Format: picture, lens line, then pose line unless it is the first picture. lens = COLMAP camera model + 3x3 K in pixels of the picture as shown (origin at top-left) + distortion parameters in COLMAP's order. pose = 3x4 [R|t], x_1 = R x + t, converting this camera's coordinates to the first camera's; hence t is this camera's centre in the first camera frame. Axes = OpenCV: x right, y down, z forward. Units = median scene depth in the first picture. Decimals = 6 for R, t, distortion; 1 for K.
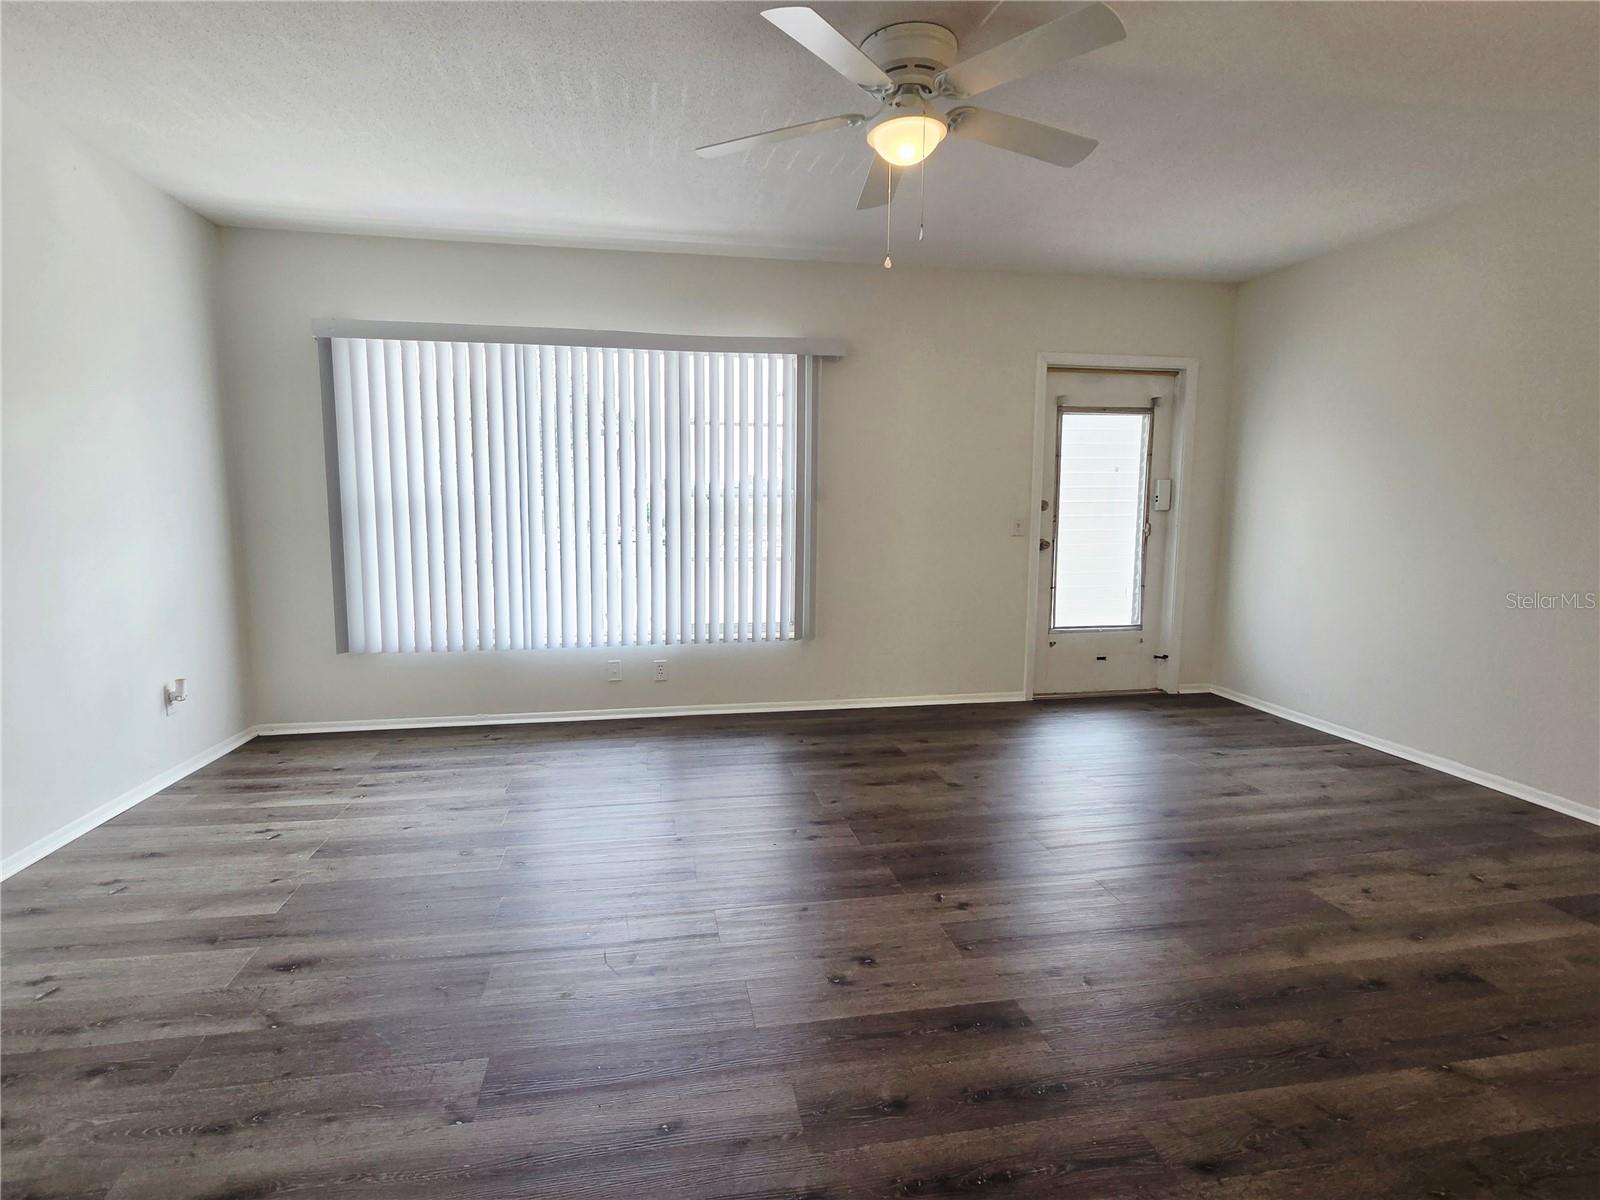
lens RADIAL K [[793.3, 0, 785.7], [0, 793.3, 595.8], [0, 0, 1]] dist [0.003969, 0.003049]
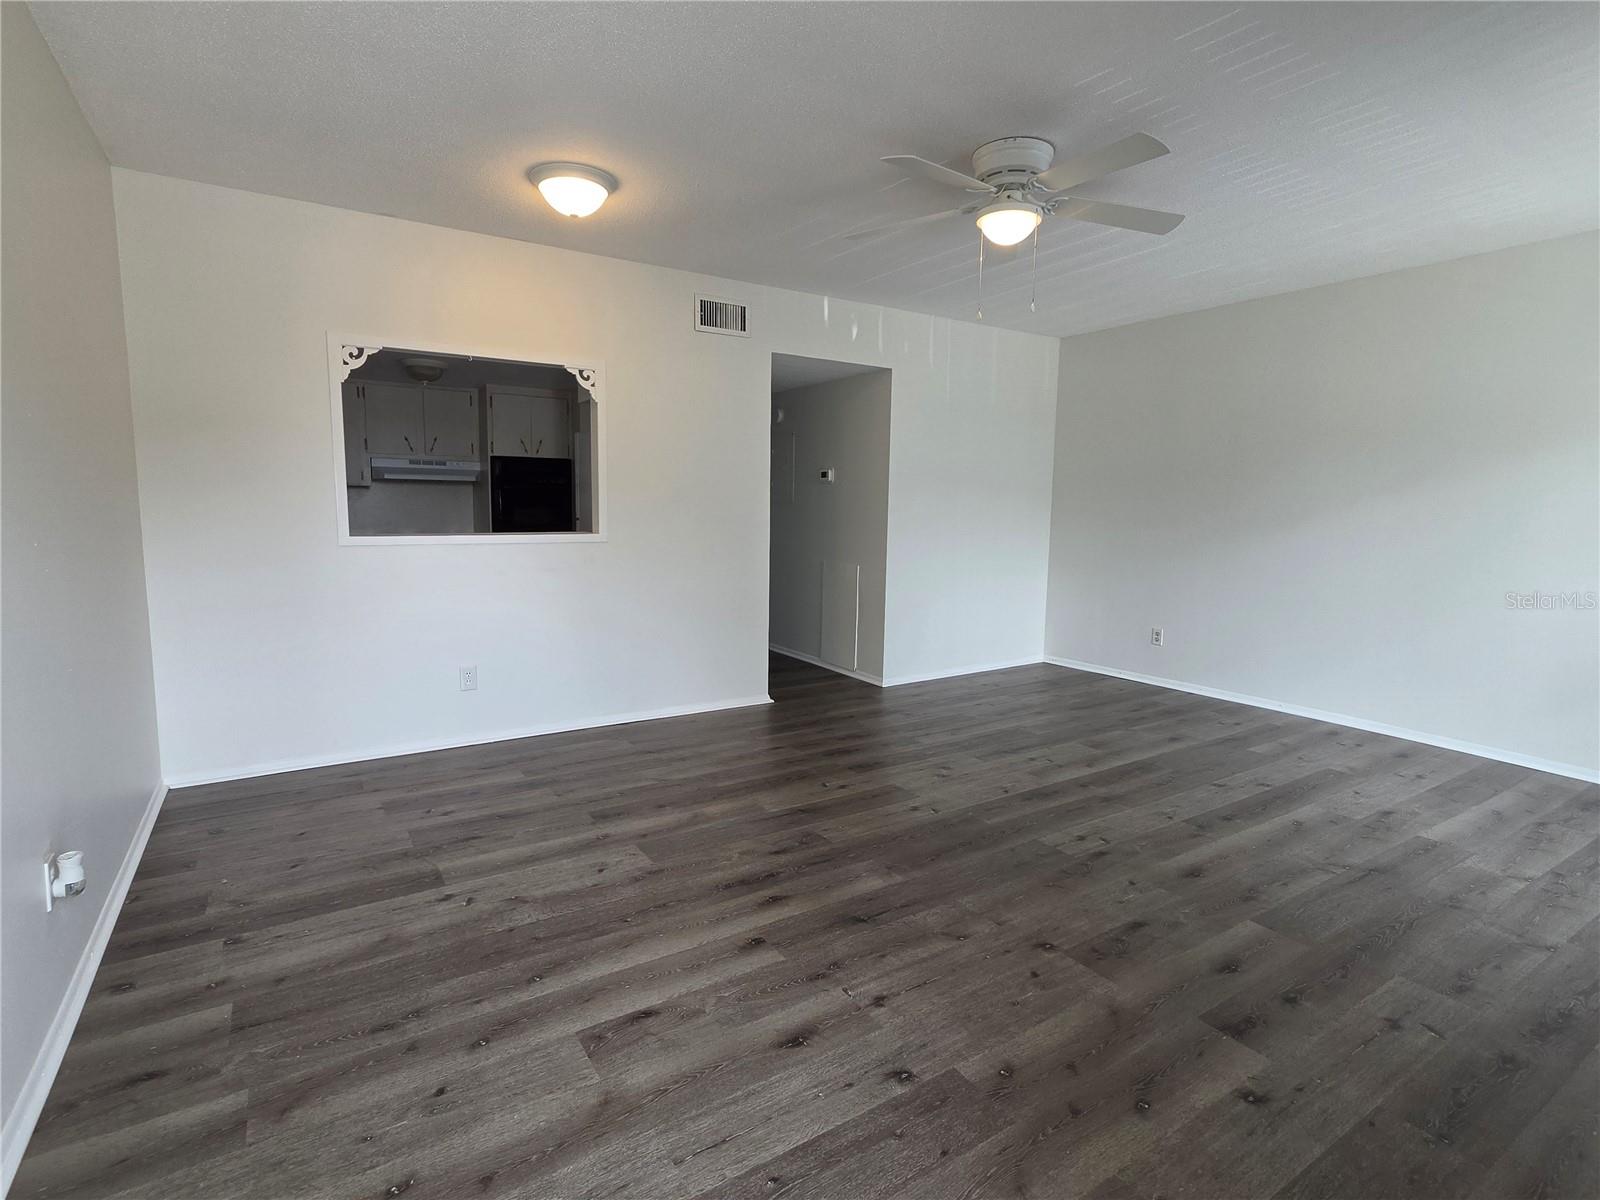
lens RADIAL K [[793.3, 0, 789.9], [0, 793.3, 601.8], [0, 0, 1]] dist [0.003969, 0.003049]
pose [[-0.925023, 0.028667, -0.378828, 0.669693], [-0.065812, 0.969982, 0.234102, -0.187177], [0.374167, 0.241482, -0.895369, 1.483418]]
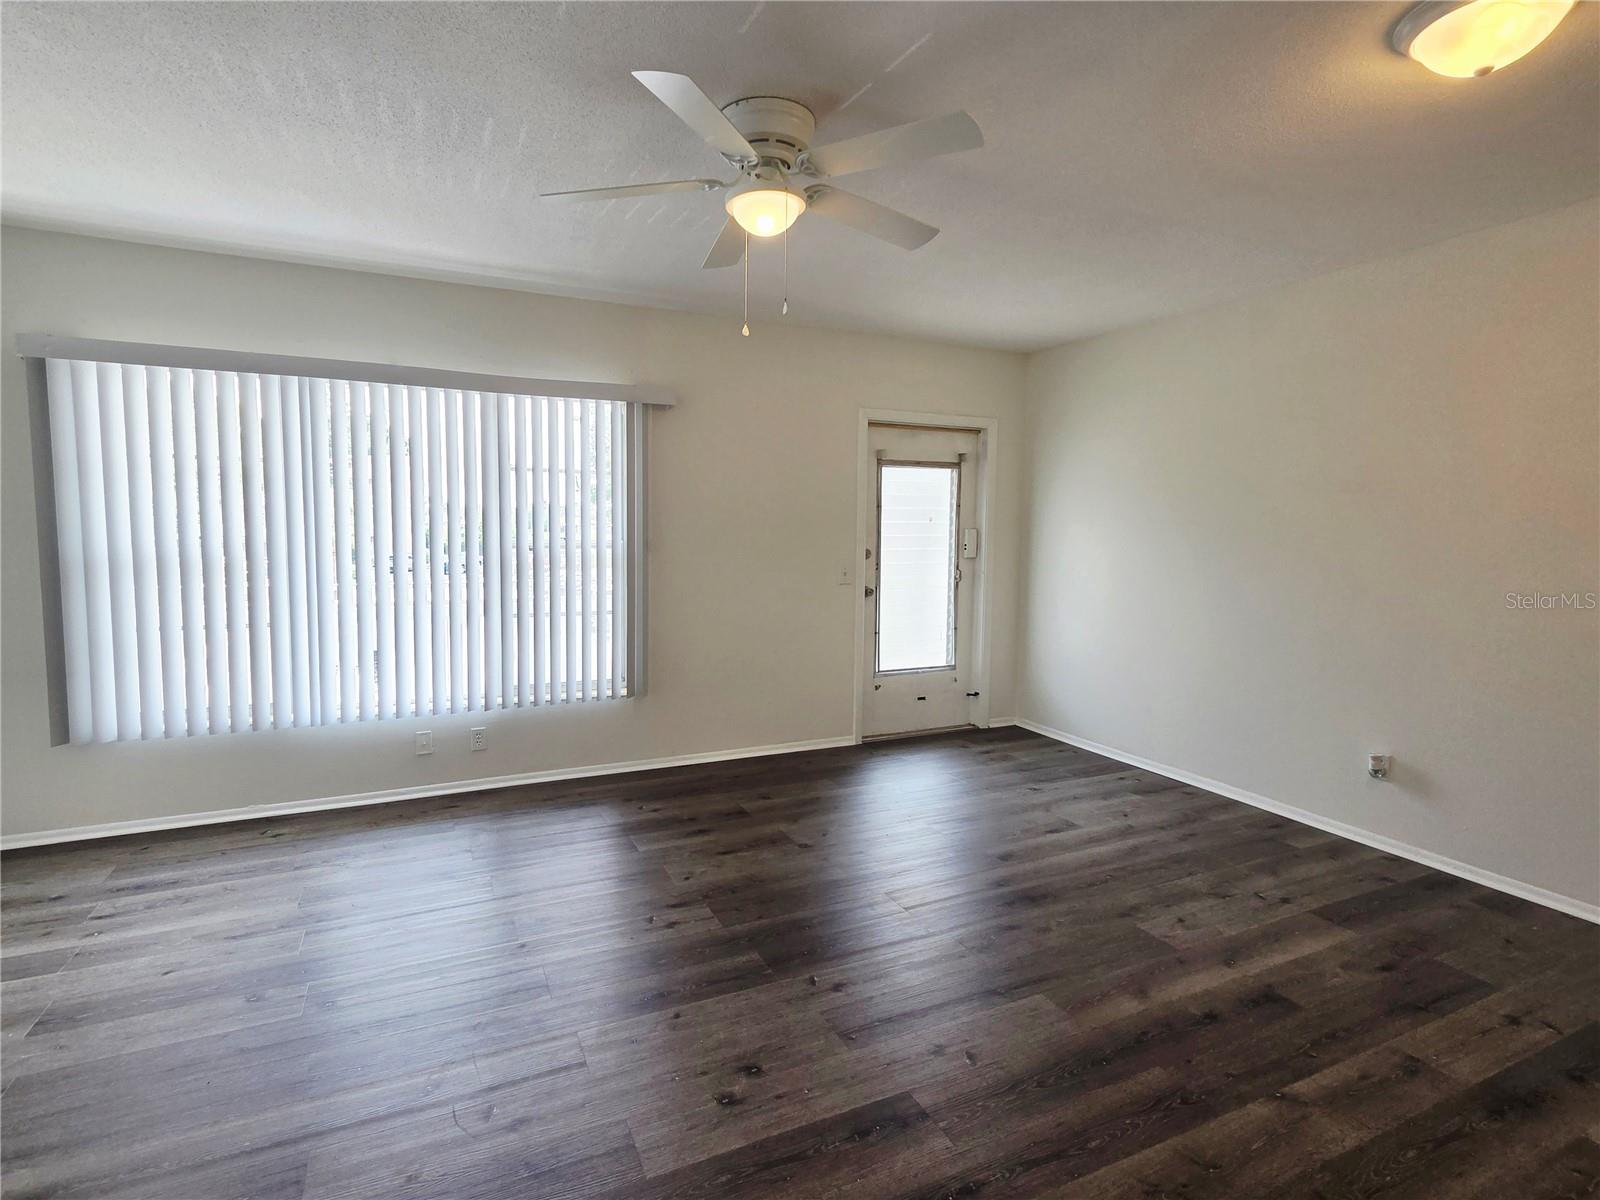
lens RADIAL K [[793.3, 0, 783.2], [0, 793.3, 595.4], [0, 0, 1]] dist [0.003969, 0.003049]
pose [[0.968866, -0.016094, 0.247062, -0.054585], [0.024184, 0.999265, -0.029747, -0.045902], [-0.246401, 0.034796, 0.968543, 0.038208]]
